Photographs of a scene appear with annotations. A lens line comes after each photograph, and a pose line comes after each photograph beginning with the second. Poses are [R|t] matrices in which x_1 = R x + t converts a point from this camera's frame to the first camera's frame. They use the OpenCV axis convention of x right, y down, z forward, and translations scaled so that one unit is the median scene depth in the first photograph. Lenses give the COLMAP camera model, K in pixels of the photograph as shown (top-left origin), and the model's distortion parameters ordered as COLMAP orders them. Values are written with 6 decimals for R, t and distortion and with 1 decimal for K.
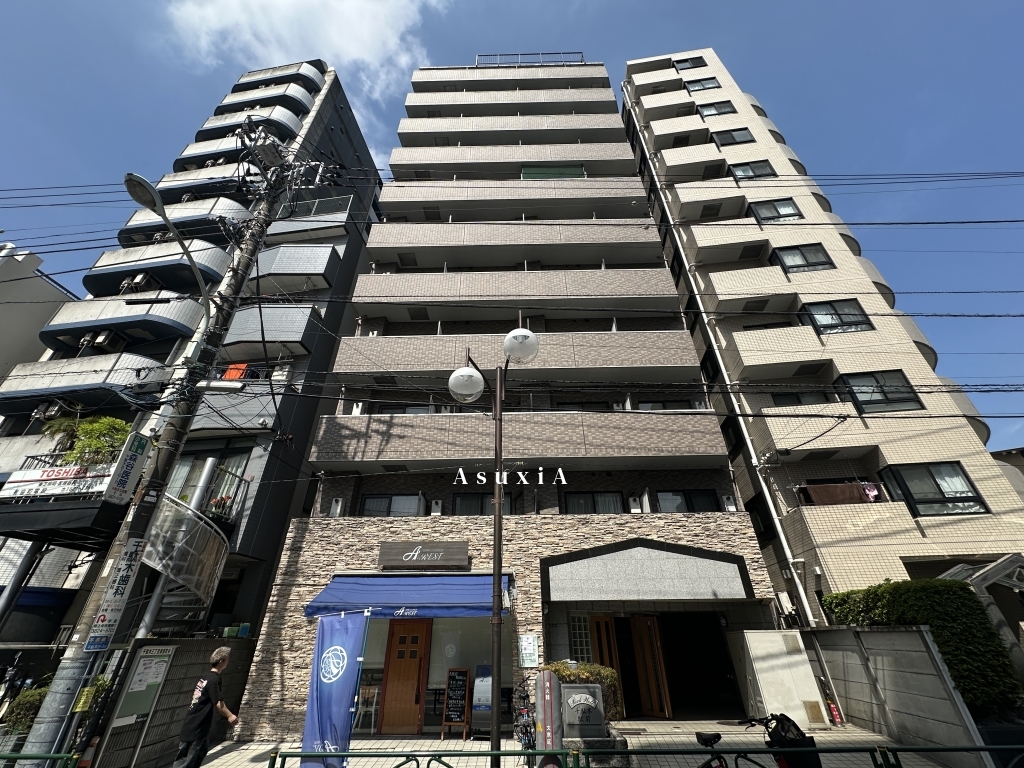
lens RADIAL K [[408.8, 0, 510.2], [0, 408.8, 382.6], [0, 0, 1]] dist [-0.002394, 0.000307]
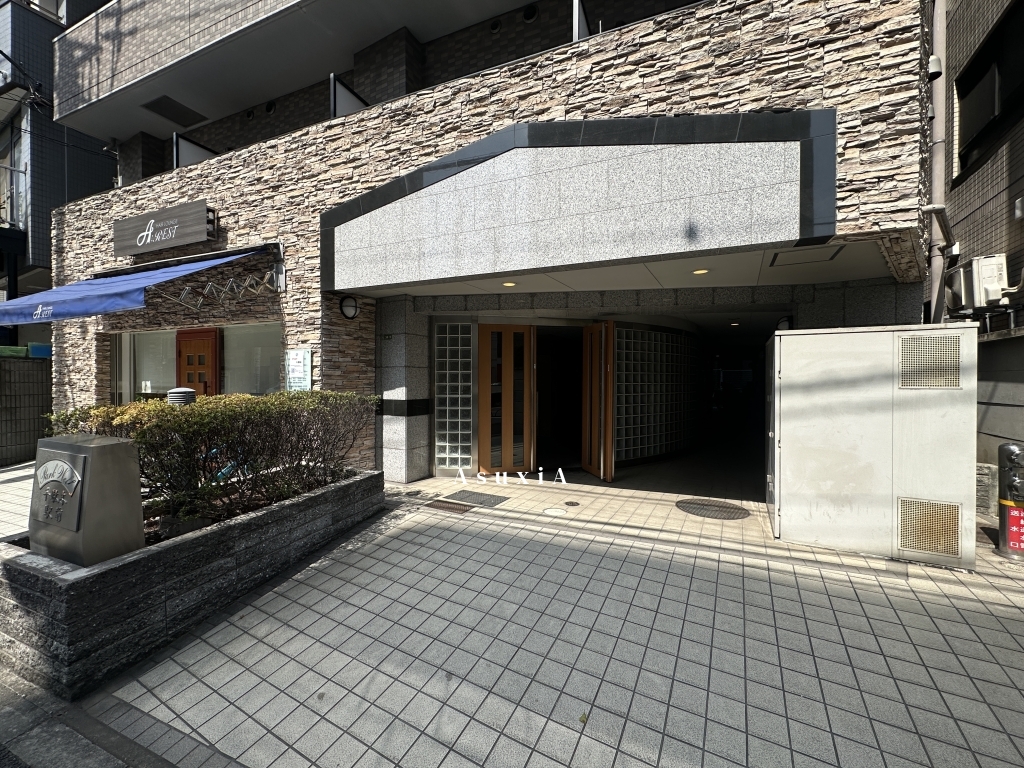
lens RADIAL K [[408.8, 0, 509.9], [0, 408.8, 383.9], [0, 0, 1]] dist [-0.002394, 0.000307]
pose [[0.930516, 0.014292, -0.365972, 0.457050], [0.188353, 0.838298, 0.511643, 0.391818], [0.314106, -0.545024, 0.777358, 0.581600]]
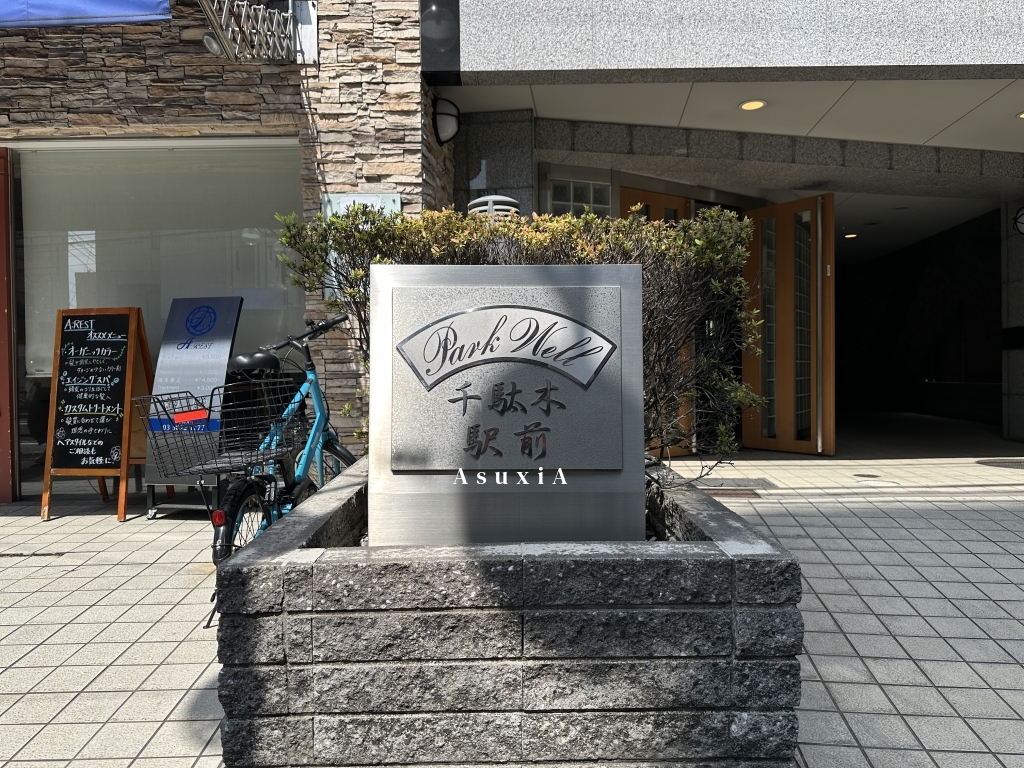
lens RADIAL K [[725.6, 0, 514.2], [0, 725.6, 387.8], [0, 0, 1]] dist [0.032825, -0.045845]
pose [[0.999778, -0.005977, 0.020191, 0.114710], [-0.006184, 0.833238, 0.552881, 0.426981], [-0.020128, -0.552883, 0.833016, 0.511074]]
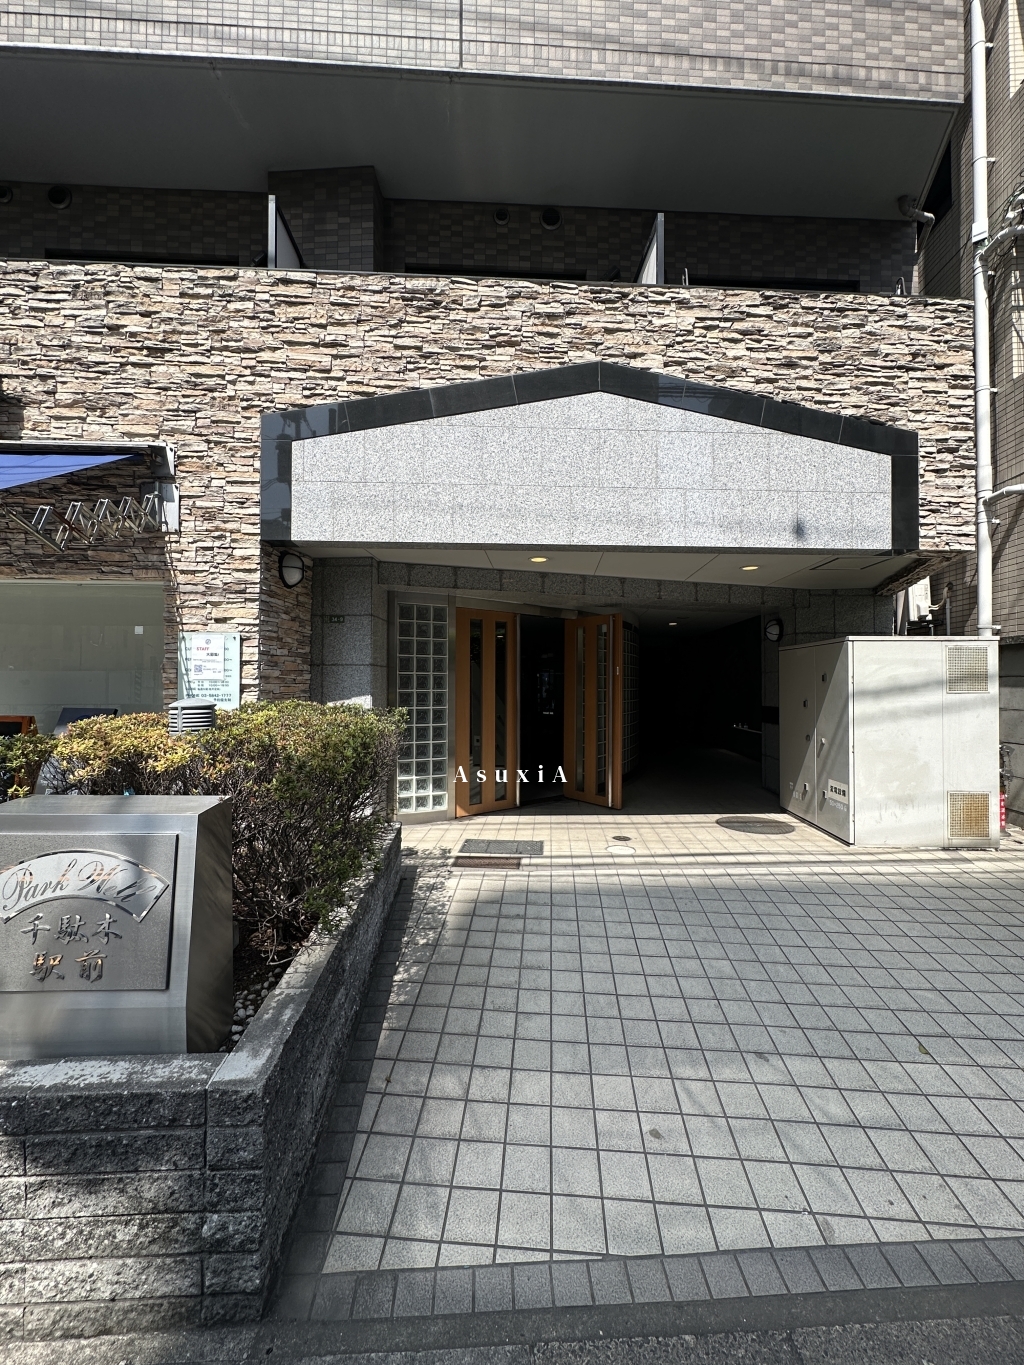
lens RADIAL K [[544.9, 0, 513.1], [0, 544.9, 679.8], [0, 0, 1]] dist [-0.002394, 0.000307]
pose [[0.997751, 0.012629, 0.065834, 0.229598], [-0.045520, 0.848592, 0.527086, 0.374994], [-0.049210, -0.528897, 0.847258, 0.549976]]
